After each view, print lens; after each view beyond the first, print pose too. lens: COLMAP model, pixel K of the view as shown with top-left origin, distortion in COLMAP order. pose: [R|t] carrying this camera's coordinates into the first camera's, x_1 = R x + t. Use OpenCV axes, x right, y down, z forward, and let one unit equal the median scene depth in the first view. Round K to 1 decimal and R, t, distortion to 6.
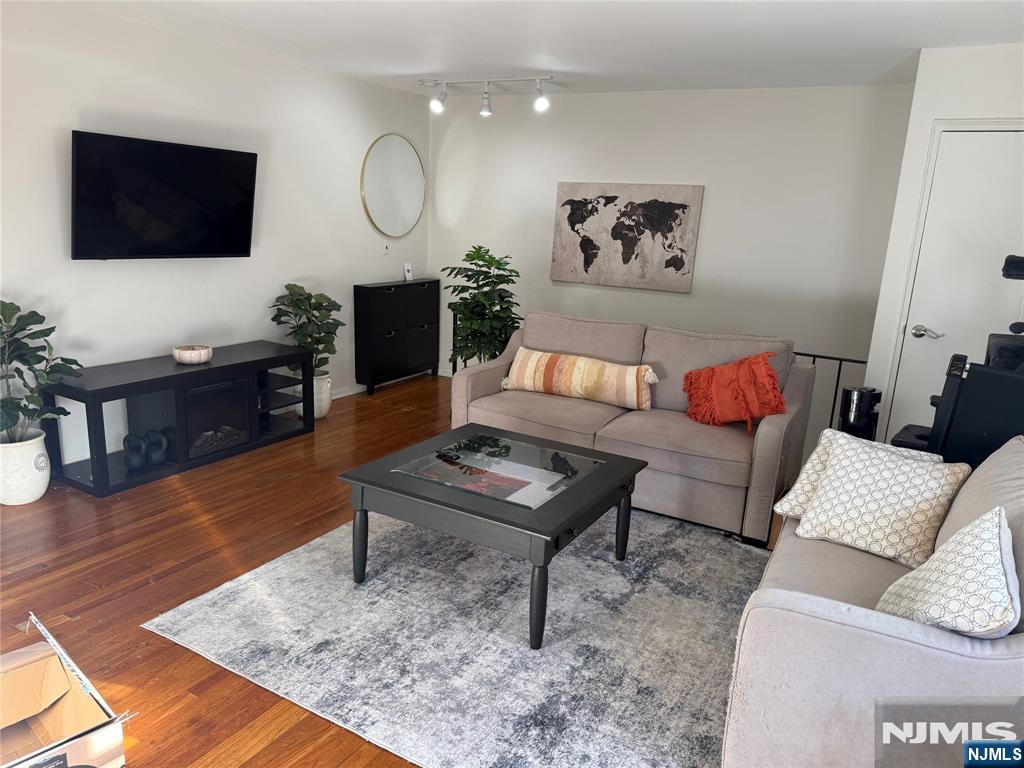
lens RADIAL K [[726.2, 0, 504.8], [0, 726.2, 393.6], [0, 0, 1]] dist [0.009227, -0.022181]
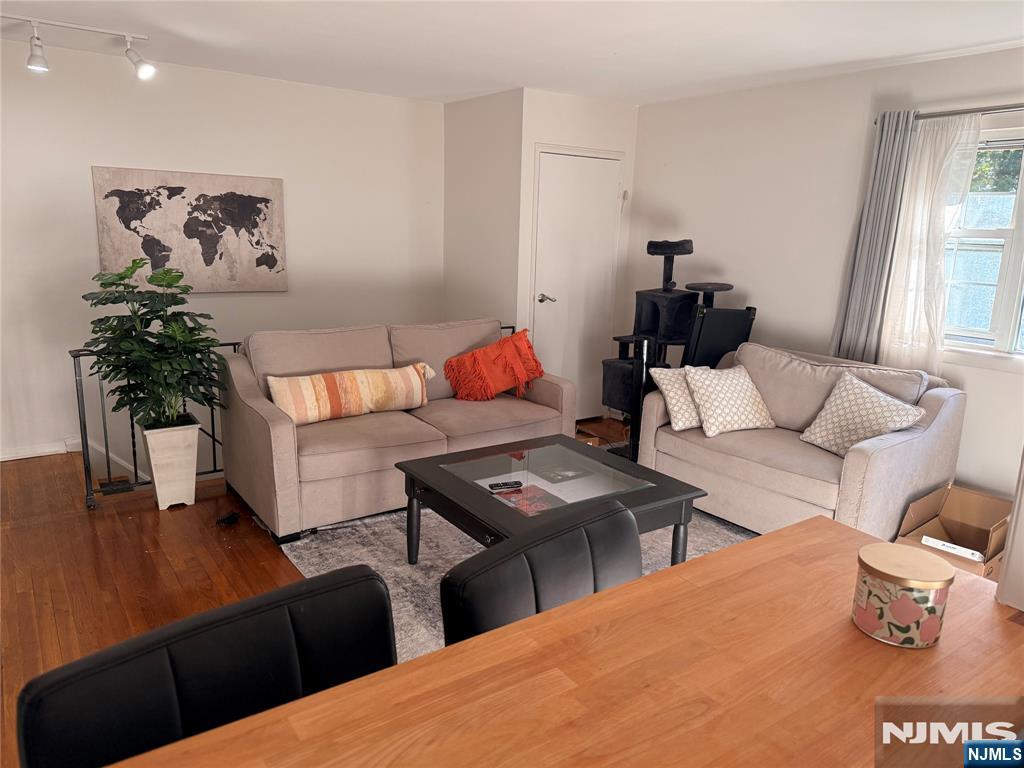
lens RADIAL K [[726.2, 0, 511.5], [0, 726.2, 376.3], [0, 0, 1]] dist [0.009227, -0.022181]
pose [[0.396446, -0.217985, 0.891803, -0.494398], [0.205328, 0.967848, 0.145295, -0.105320], [-0.894802, 0.125510, 0.428457, 0.333129]]
